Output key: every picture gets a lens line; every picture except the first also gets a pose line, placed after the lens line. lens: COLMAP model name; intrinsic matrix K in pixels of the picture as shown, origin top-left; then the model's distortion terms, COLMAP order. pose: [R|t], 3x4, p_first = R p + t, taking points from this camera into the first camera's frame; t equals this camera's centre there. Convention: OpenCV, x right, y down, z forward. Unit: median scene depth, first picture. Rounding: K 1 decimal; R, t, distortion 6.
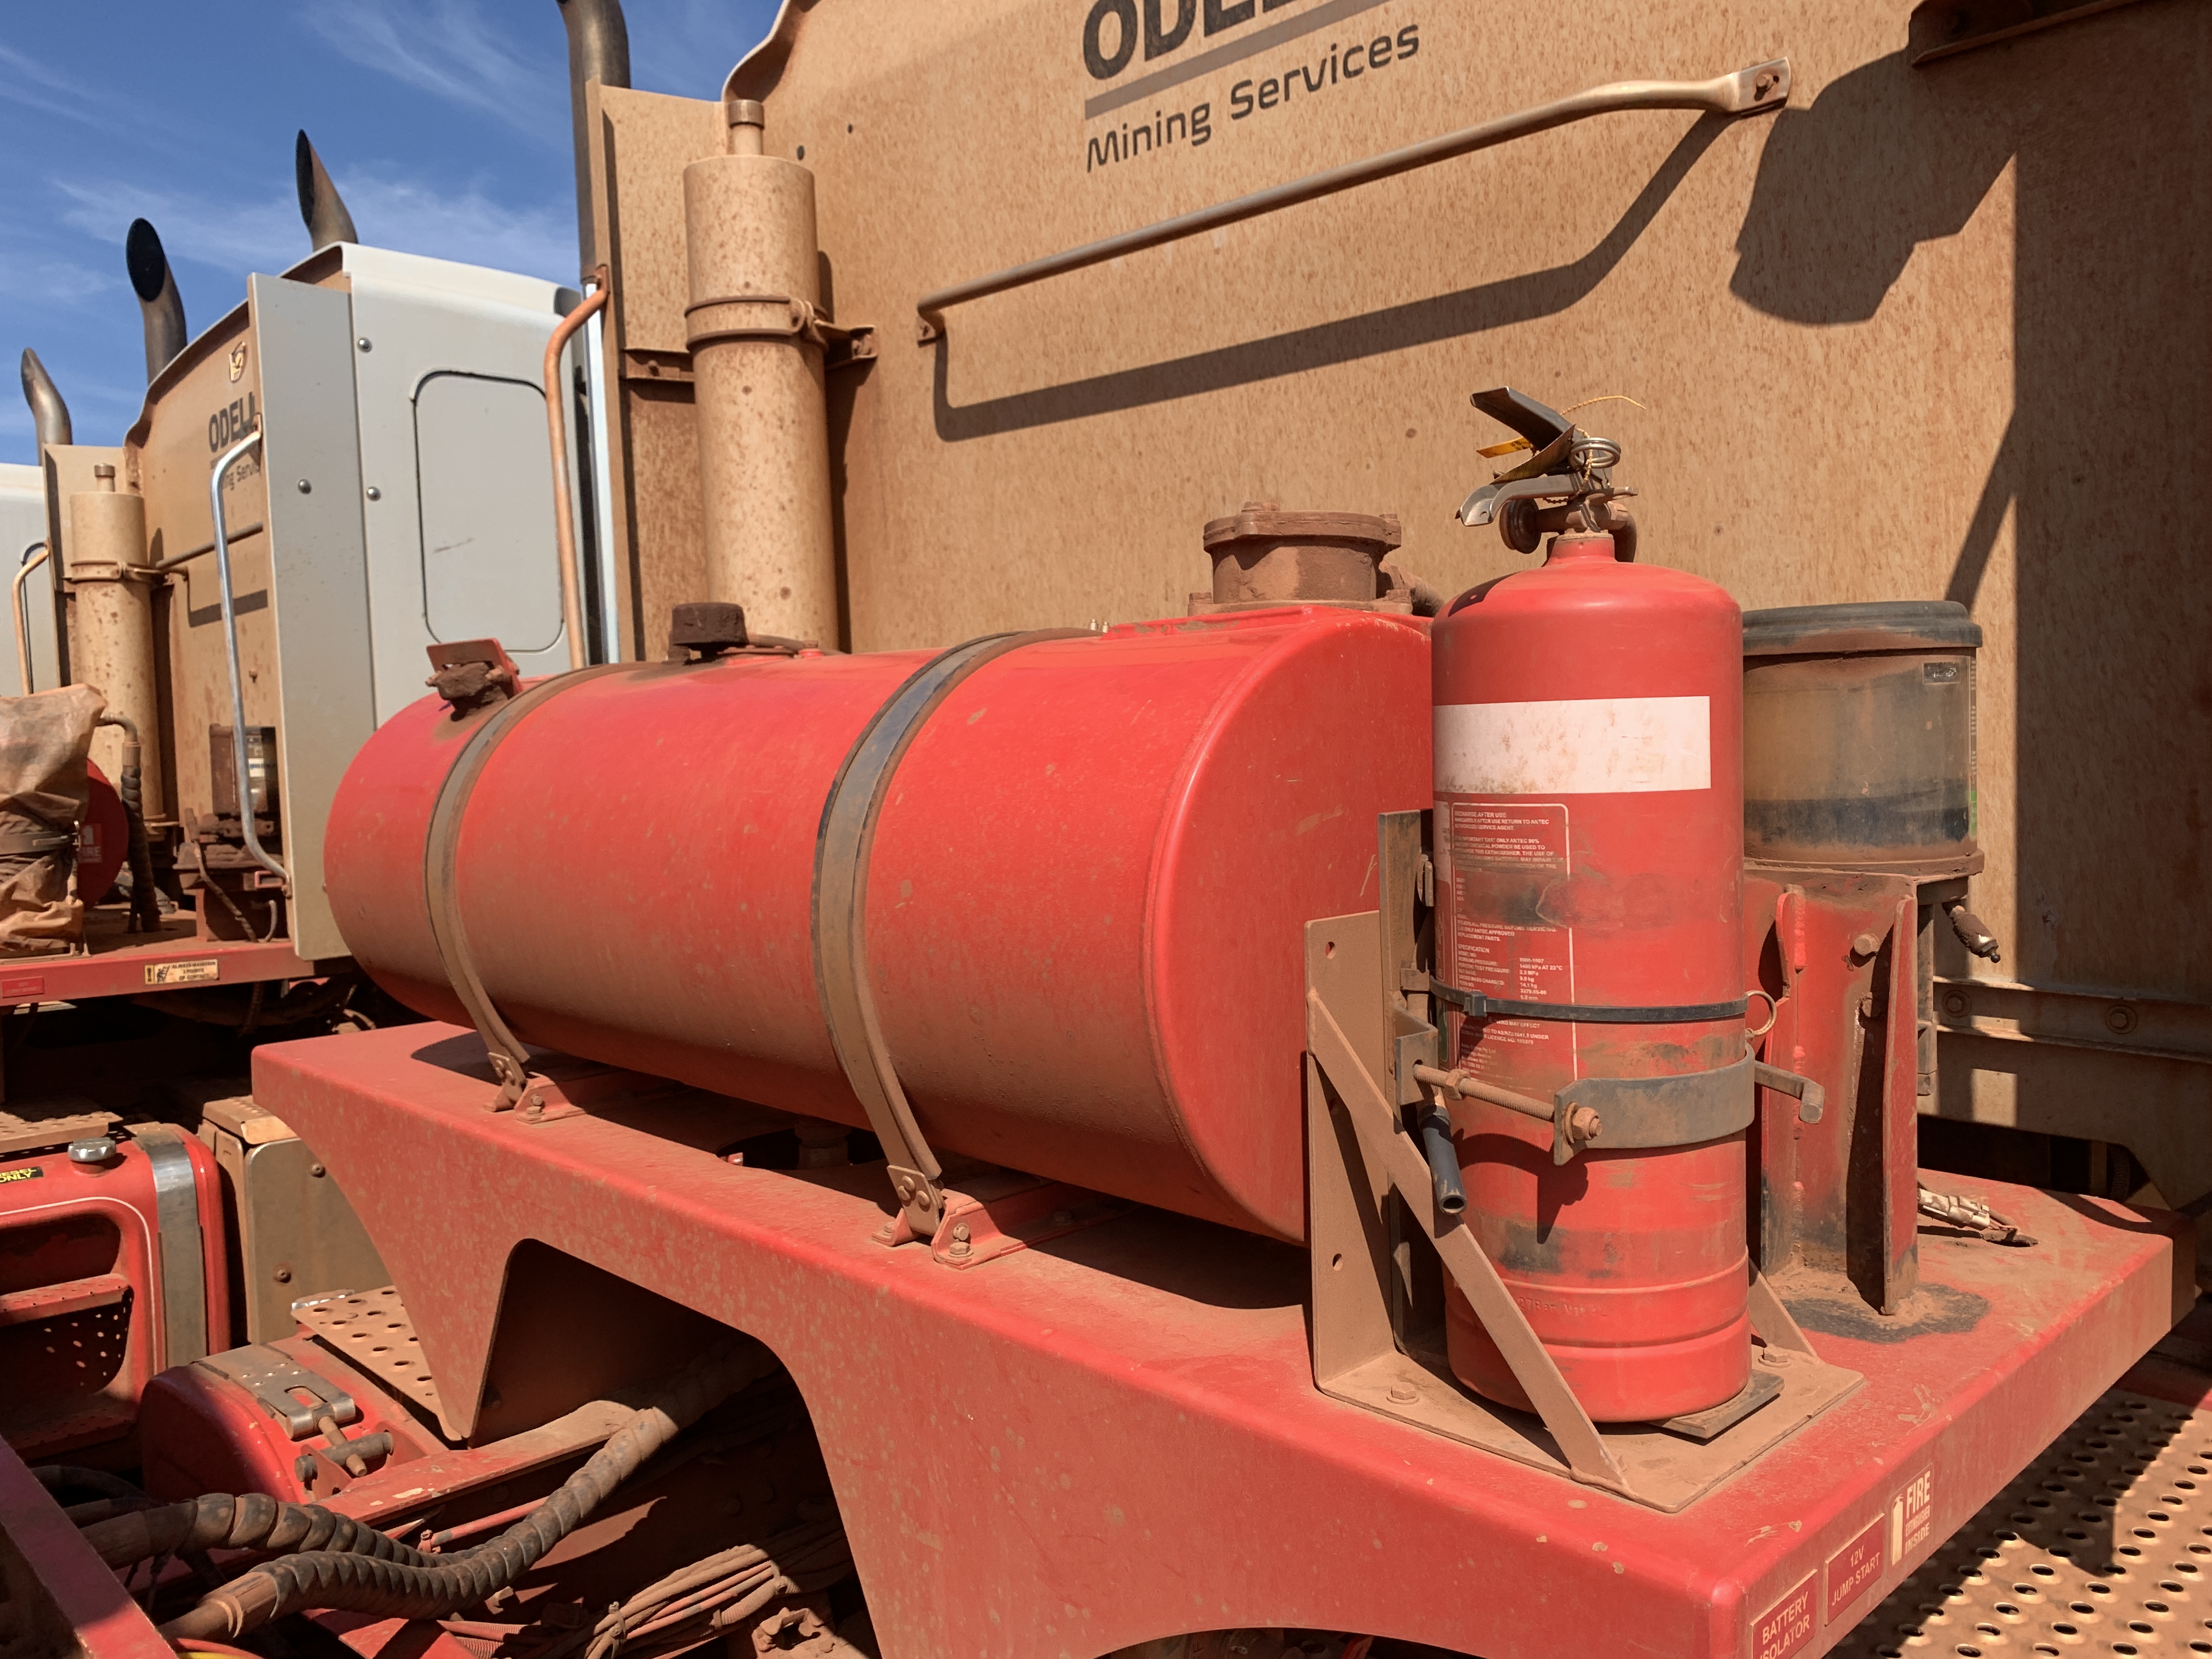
lens RADIAL K [[1706.1, 0, 1098.4], [0, 1706.1, 826.2], [0, 0, 1]] dist [0.021287, -0.009645]
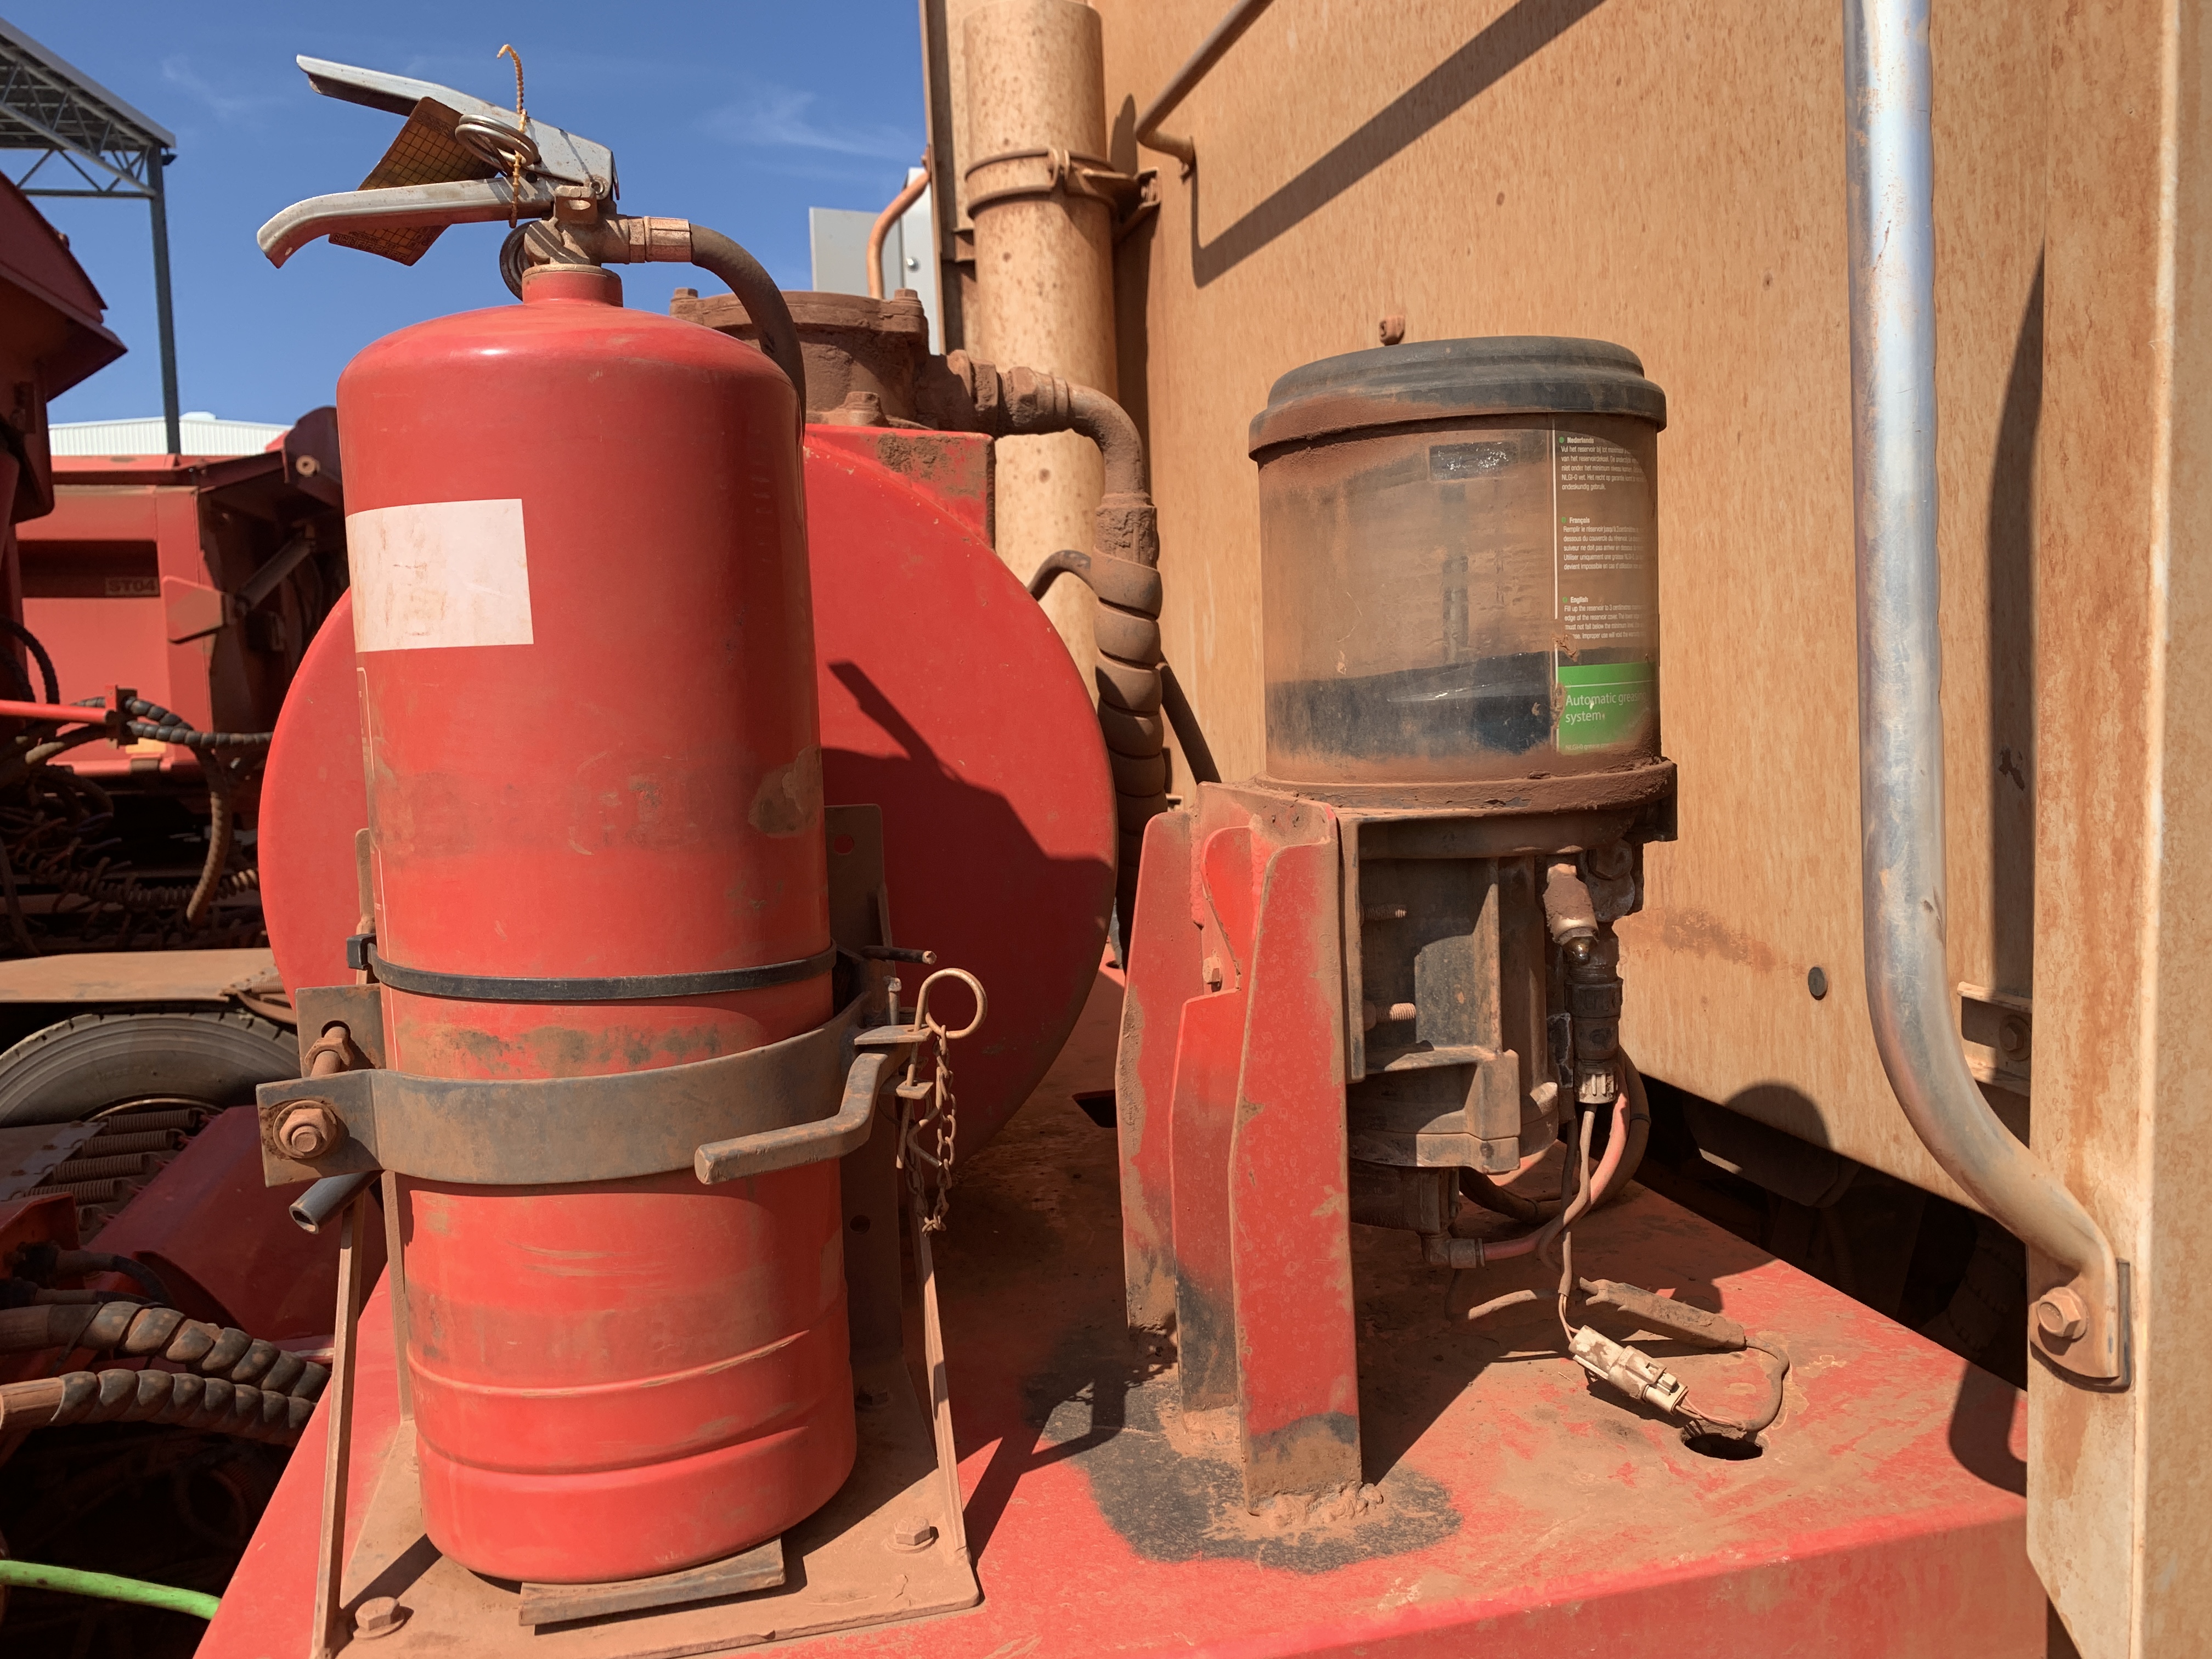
lens RADIAL K [[1706.1, 0, 1109.7], [0, 1706.1, 827.9], [0, 0, 1]] dist [0.021287, -0.009645]
pose [[0.866644, 0.048442, -0.496570, 0.457374], [-0.022820, 0.998082, 0.057541, 0.002526], [0.498405, -0.038536, 0.866087, 0.289735]]
